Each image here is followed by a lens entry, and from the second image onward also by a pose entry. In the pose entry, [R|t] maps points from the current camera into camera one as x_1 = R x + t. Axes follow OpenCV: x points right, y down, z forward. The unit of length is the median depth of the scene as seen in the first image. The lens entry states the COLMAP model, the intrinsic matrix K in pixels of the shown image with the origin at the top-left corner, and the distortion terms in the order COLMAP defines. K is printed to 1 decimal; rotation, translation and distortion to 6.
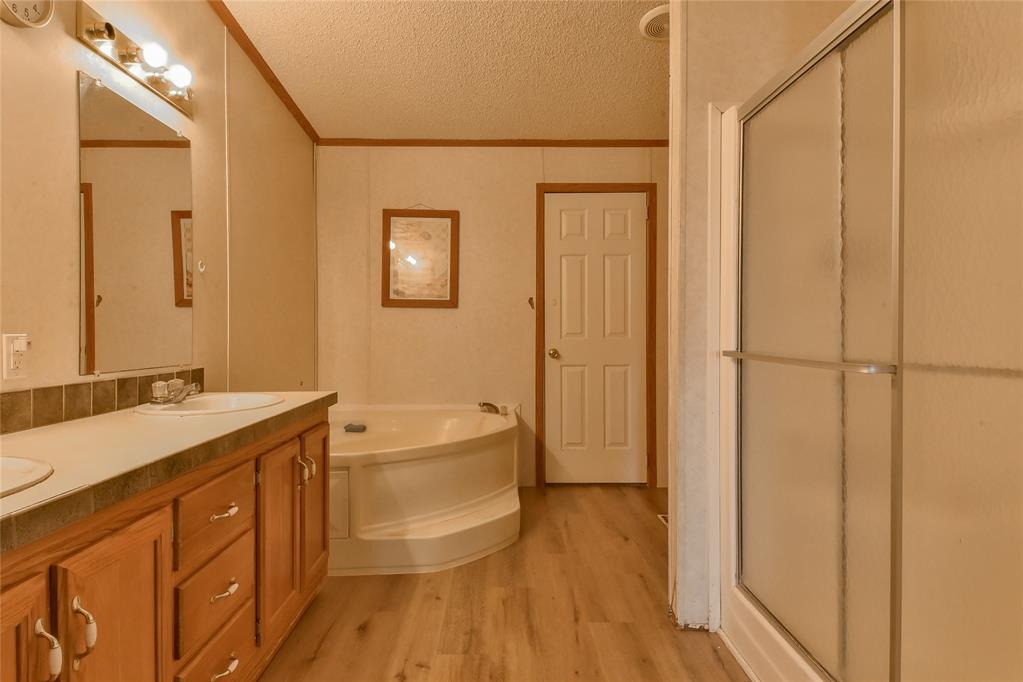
lens RADIAL K [[541.1, 0, 512.7], [0, 541.1, 336.0], [0, 0, 1]] dist [0.002357, -0.000168]
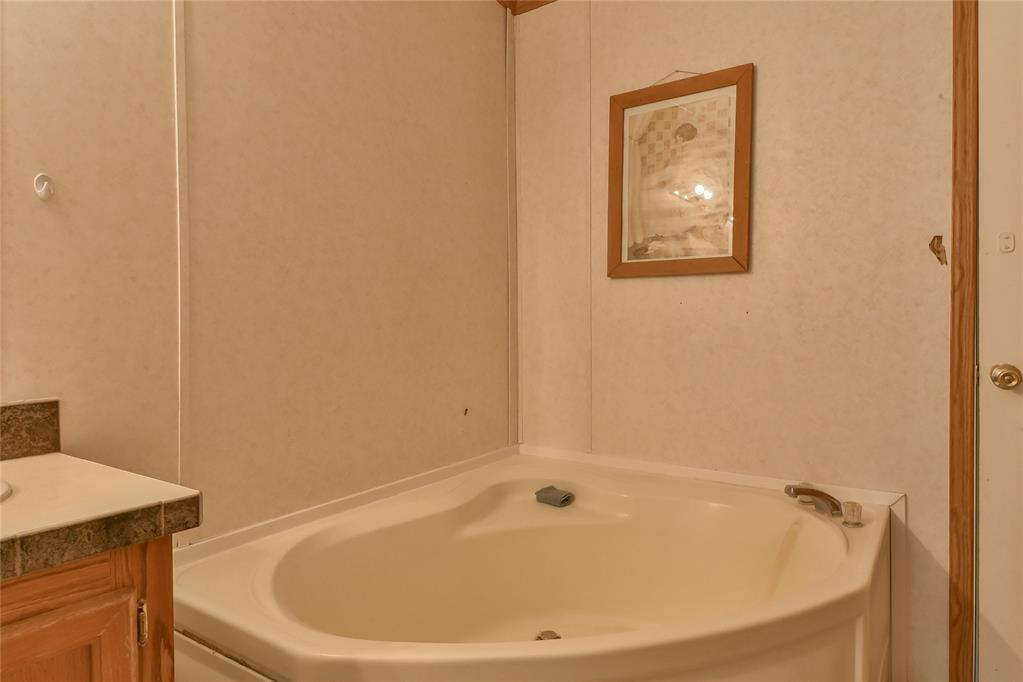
lens RADIAL K [[623.4, 0, 513.8], [0, 623.4, 334.3], [0, 0, 1]] dist [-0.004363, -0.002232]
pose [[0.822411, 0.004045, -0.568880, 0.037687], [-0.000243, 0.999977, 0.006760, -0.001141], [0.568894, -0.005421, 0.822393, 0.437270]]
